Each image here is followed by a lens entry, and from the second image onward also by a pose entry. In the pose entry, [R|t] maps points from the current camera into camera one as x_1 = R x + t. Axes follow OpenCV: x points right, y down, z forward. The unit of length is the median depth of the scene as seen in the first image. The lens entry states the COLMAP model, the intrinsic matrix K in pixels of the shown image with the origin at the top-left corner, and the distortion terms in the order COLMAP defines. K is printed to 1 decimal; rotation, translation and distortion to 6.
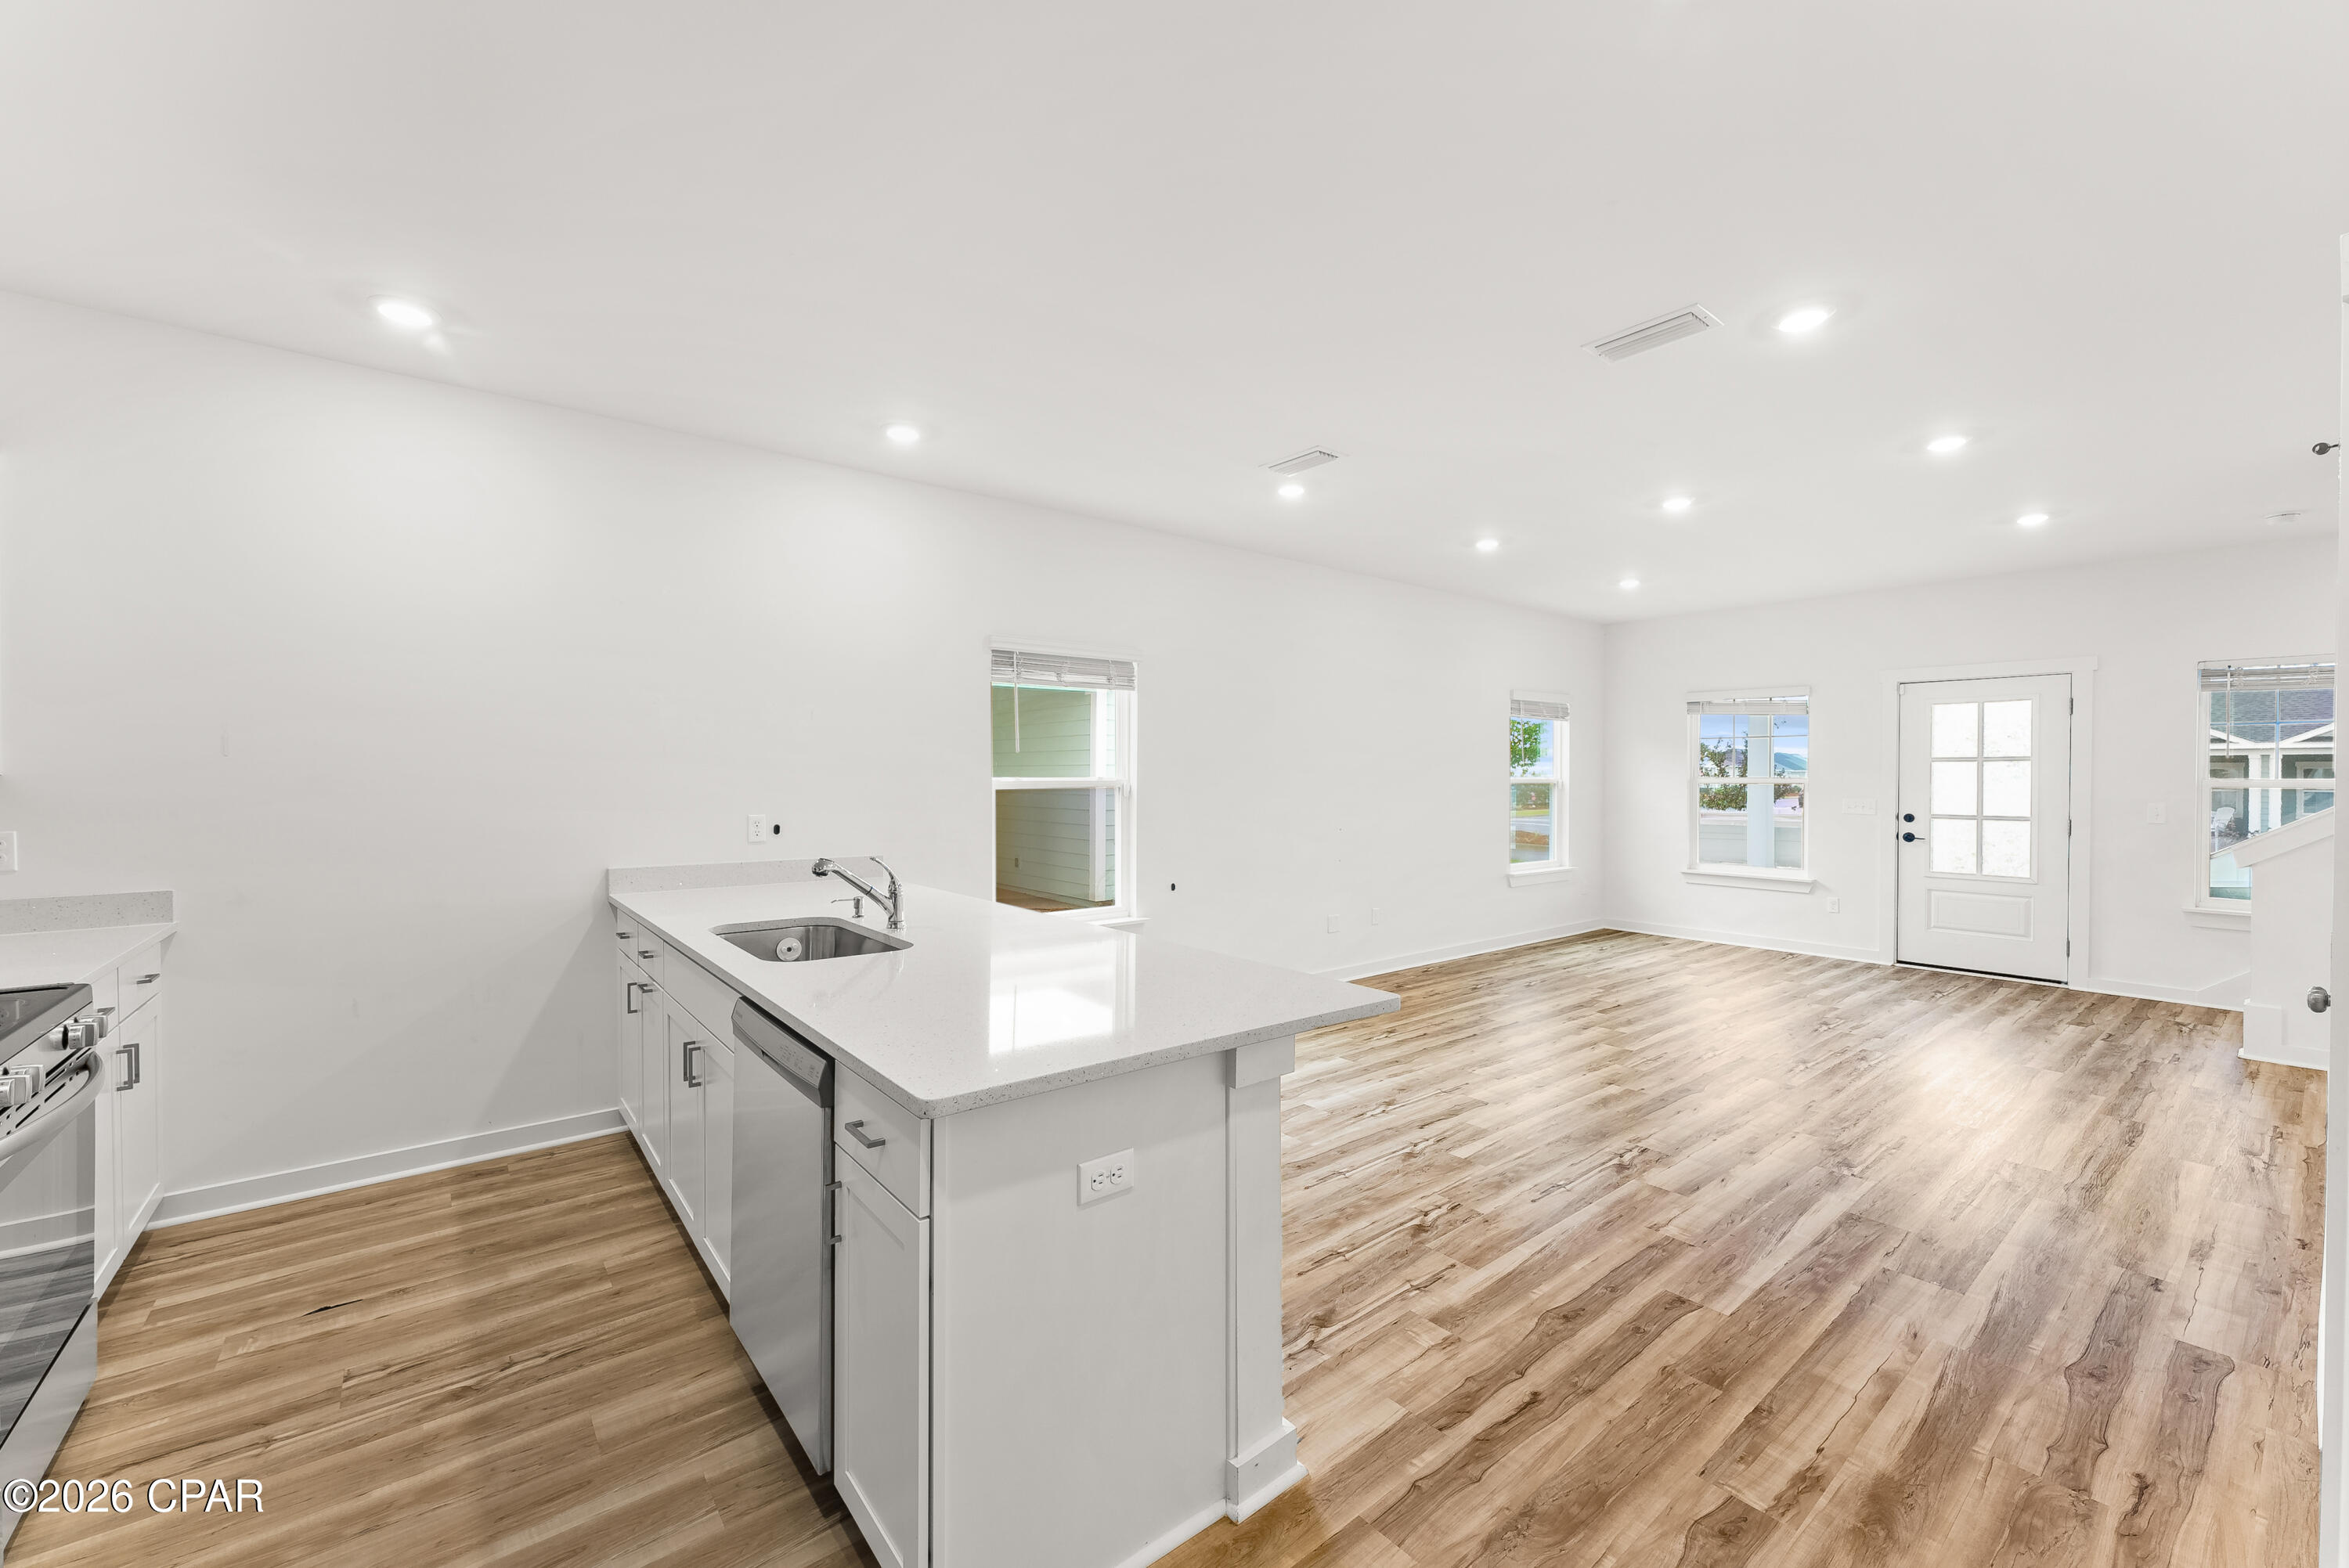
lens RADIAL K [[937.0, 0, 1184.4], [0, 937.0, 786.5], [0, 0, 1]] dist [0.001116, -0.000097]
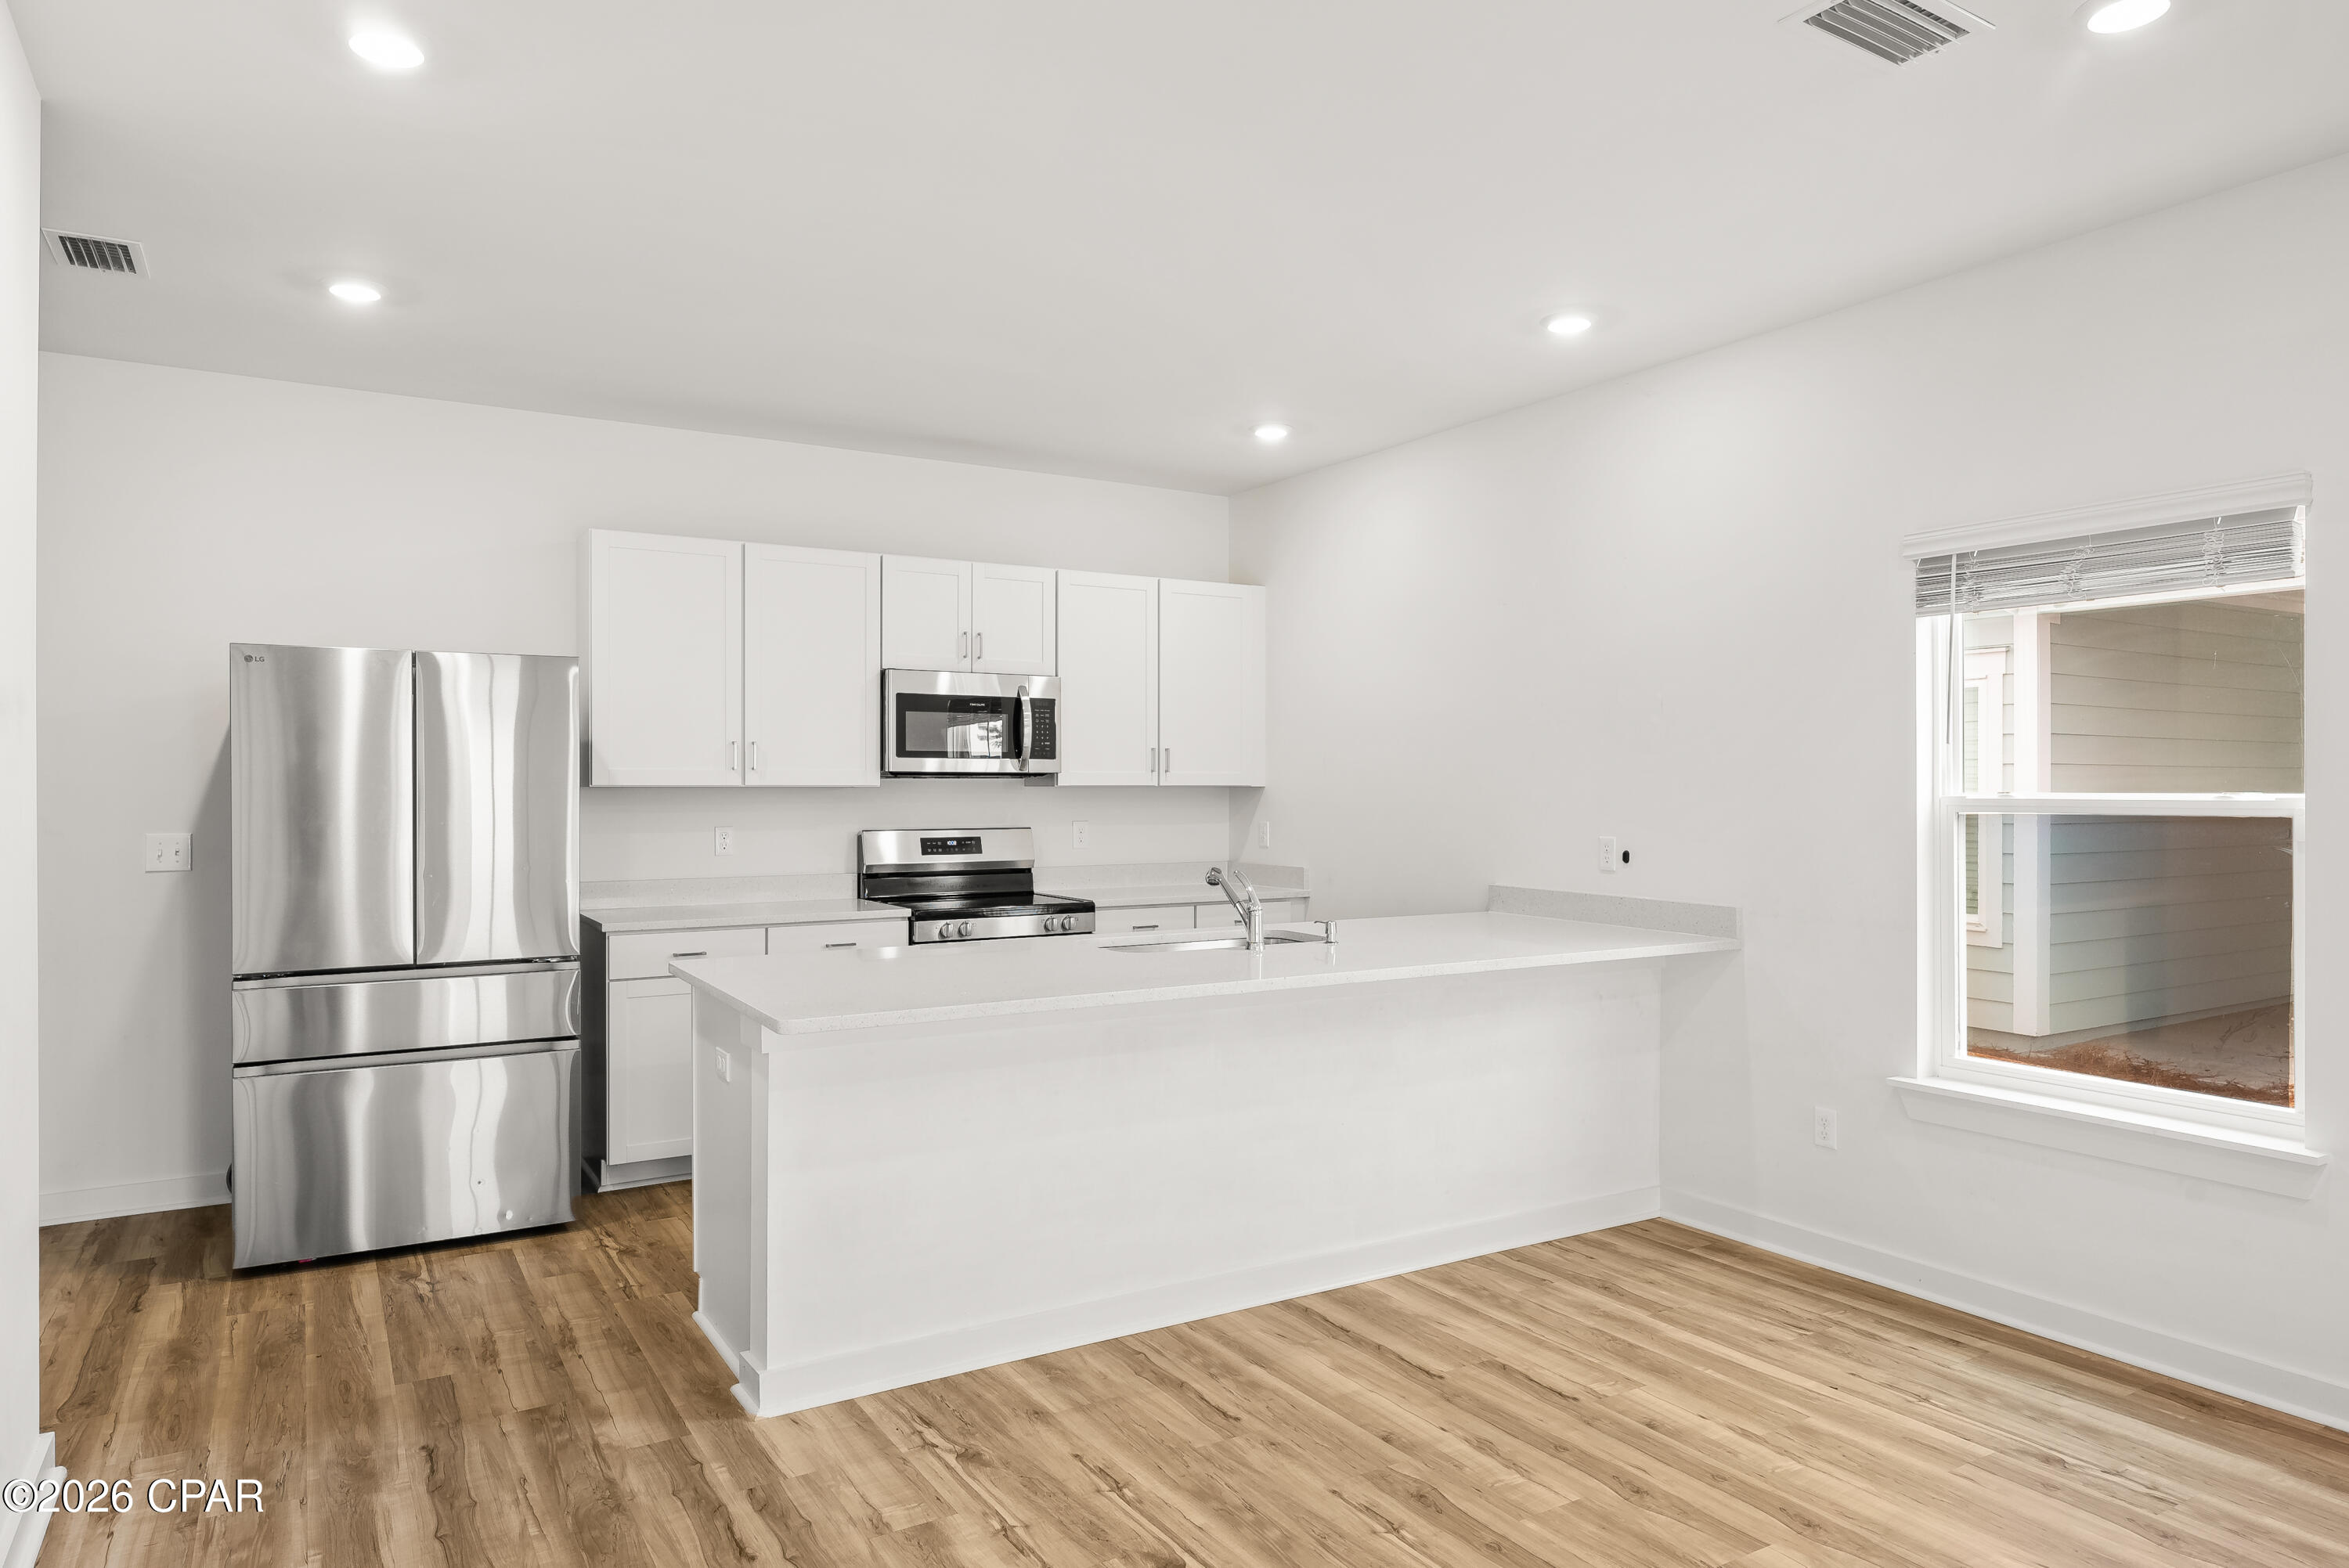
lens RADIAL K [[1448.5, 0, 1177.9], [0, 1448.5, 785.9], [0, 0, 1]] dist [-0.000819, -0.001455]
pose [[-0.140505, -0.001970, -0.990078, 1.039230], [-0.012948, 0.999916, -0.000152, -0.010291], [0.989995, 0.012798, -0.140518, 1.024966]]
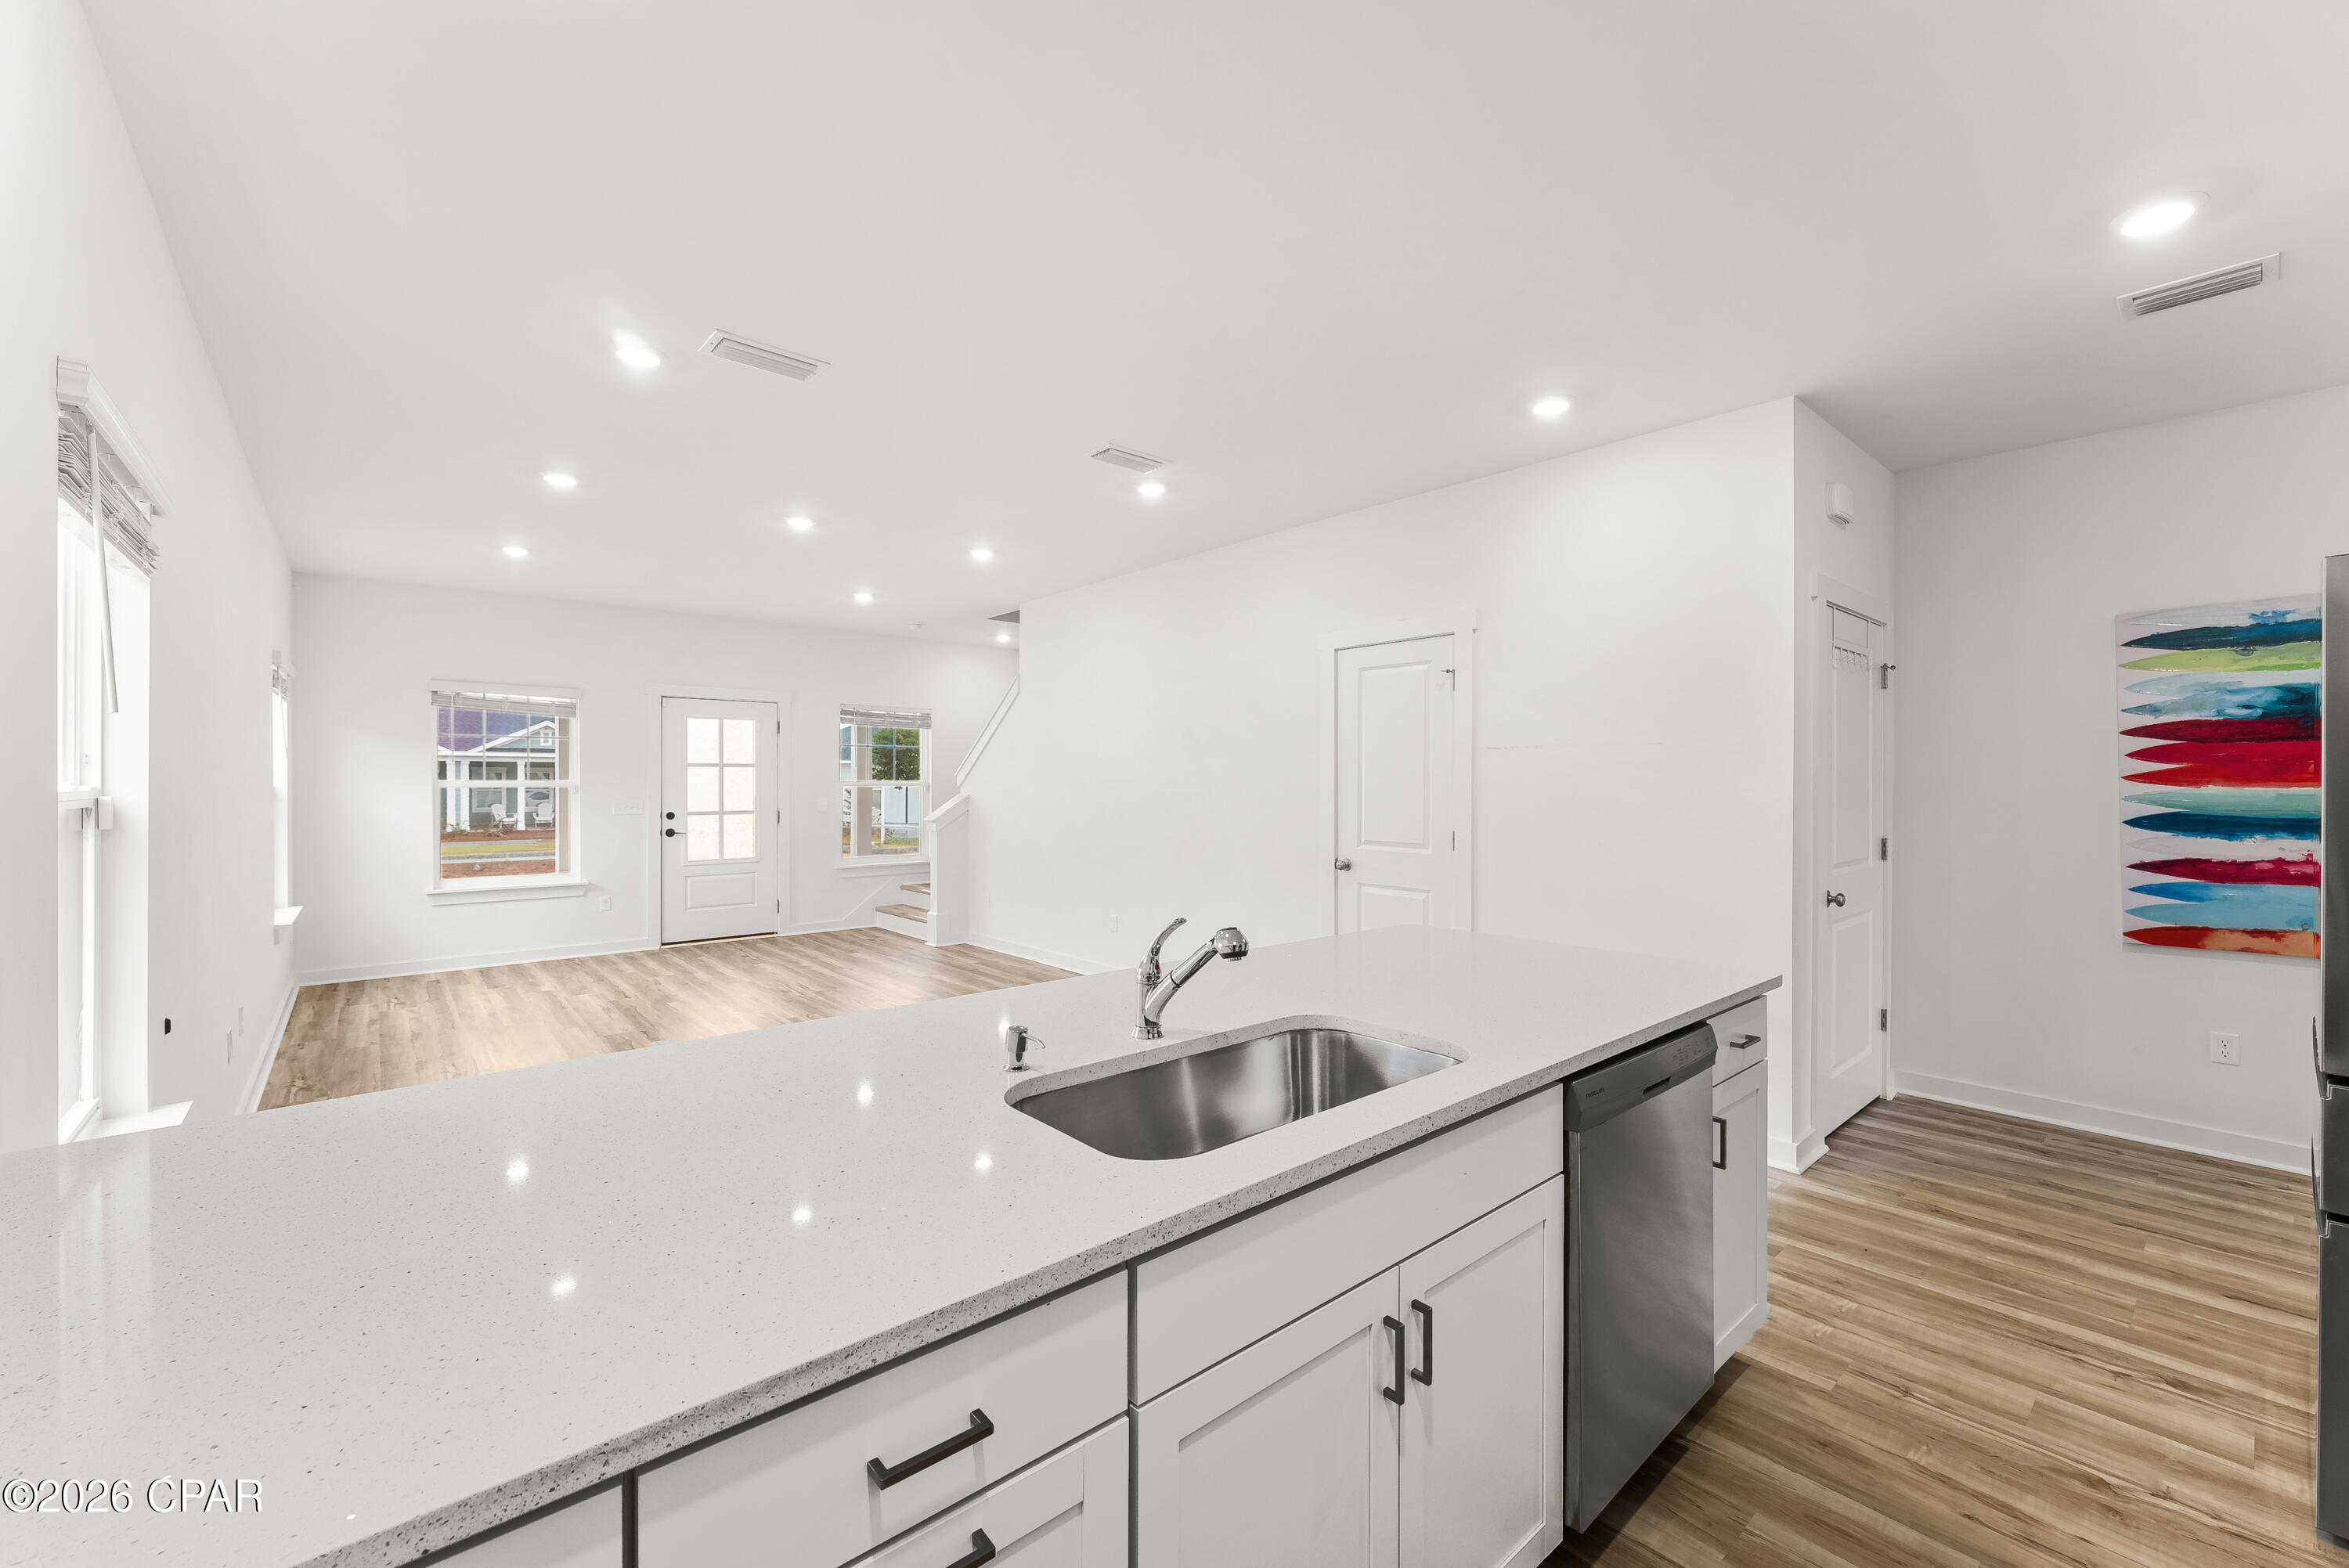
lens RADIAL K [[940.6, 0, 1172.5], [0, 940.6, 780.9], [0, 0, 1]] dist [-0.000032, 0.000110]
pose [[-0.023381, -0.002487, 0.999724, -0.828815], [0.010573, 0.999940, 0.002734, -0.011879], [-0.999671, 0.010634, -0.023353, 0.911806]]
